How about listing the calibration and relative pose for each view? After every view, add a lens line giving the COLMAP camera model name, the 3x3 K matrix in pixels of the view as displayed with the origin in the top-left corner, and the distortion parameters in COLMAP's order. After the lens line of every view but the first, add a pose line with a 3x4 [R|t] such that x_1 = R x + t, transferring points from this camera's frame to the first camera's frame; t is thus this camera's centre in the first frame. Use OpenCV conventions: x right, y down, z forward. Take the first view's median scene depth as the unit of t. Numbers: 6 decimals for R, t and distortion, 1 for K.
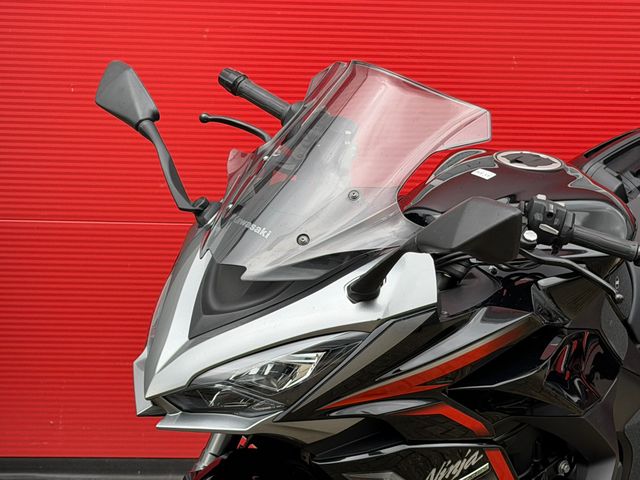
lens RADIAL K [[1565.9, 0, 320.3], [0, 1565.9, 239.6], [0, 0, 1]] dist [0.153895, 0.148902]
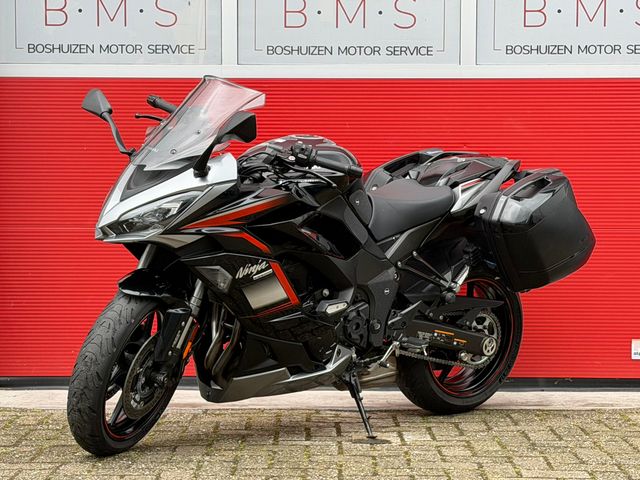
lens RADIAL K [[1565.9, 0, 320.3], [0, 1565.9, 239.6], [0, 0, 1]] dist [0.153895, 0.148902]
pose [[0.998695, -0.022402, -0.045901, 0.264484], [0.014669, 0.986623, -0.162360, 0.435682], [0.048924, 0.161475, 0.985663, -0.987010]]
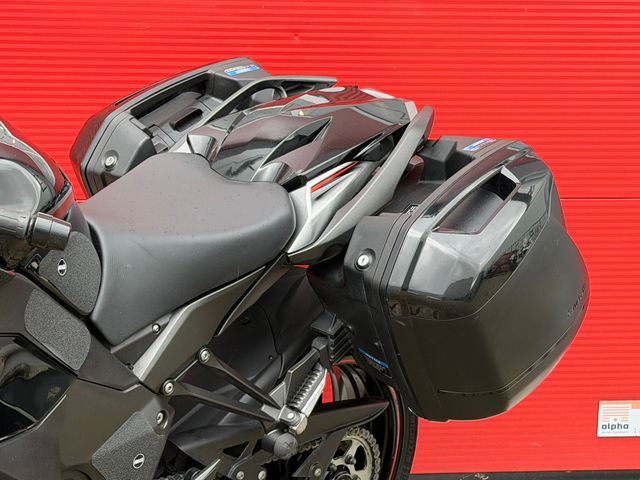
lens RADIAL K [[1542.0, 0, 320.2], [0, 1542.0, 240.6], [0, 0, 1]] dist [0.003190, 0.001326]
pose [[0.993874, -0.026130, 0.107385, 0.267110], [0.024045, 0.999497, 0.020658, 0.002711], [-0.107871, -0.017950, 0.994003, 0.302875]]
